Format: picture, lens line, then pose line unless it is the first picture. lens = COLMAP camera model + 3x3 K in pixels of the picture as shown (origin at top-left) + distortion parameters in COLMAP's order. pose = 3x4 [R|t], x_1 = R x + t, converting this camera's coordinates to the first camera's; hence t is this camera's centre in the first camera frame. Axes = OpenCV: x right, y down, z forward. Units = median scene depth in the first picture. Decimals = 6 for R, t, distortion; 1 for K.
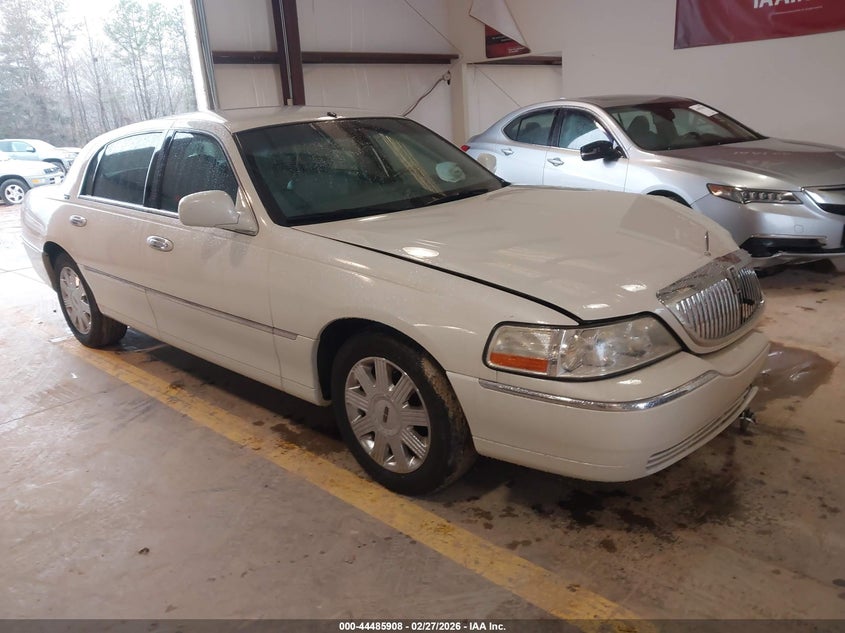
lens RADIAL K [[667.3, 0, 422.5], [0, 667.3, 316.5], [0, 0, 1]] dist [0.001857, 0.002620]
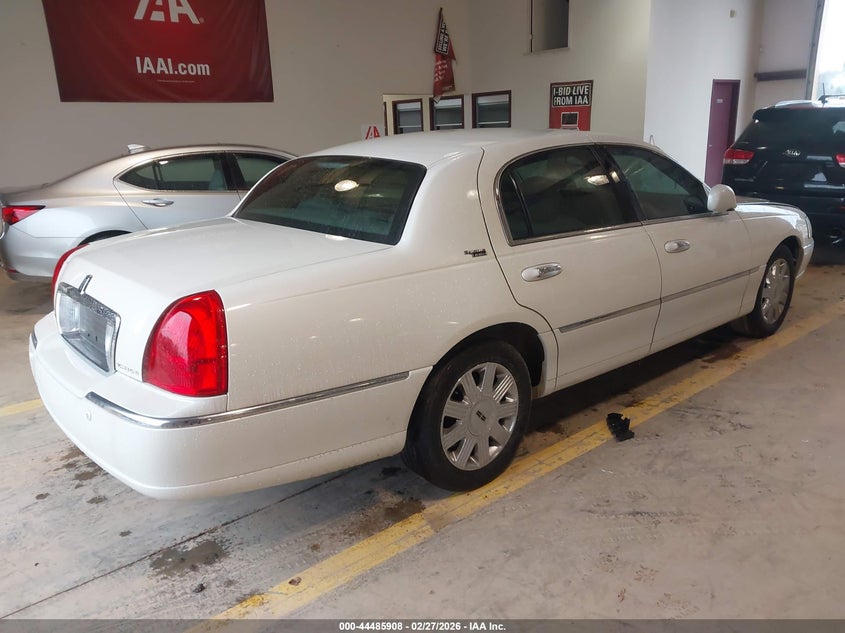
lens RADIAL K [[667.3, 0, 422.5], [0, 667.3, 316.5], [0, 0, 1]] dist [0.001857, 0.002620]
pose [[0.101239, -0.218237, 0.970630, -1.530093], [0.312451, 0.933252, 0.177244, -0.340035], [-0.944524, 0.285330, 0.162670, 1.236136]]
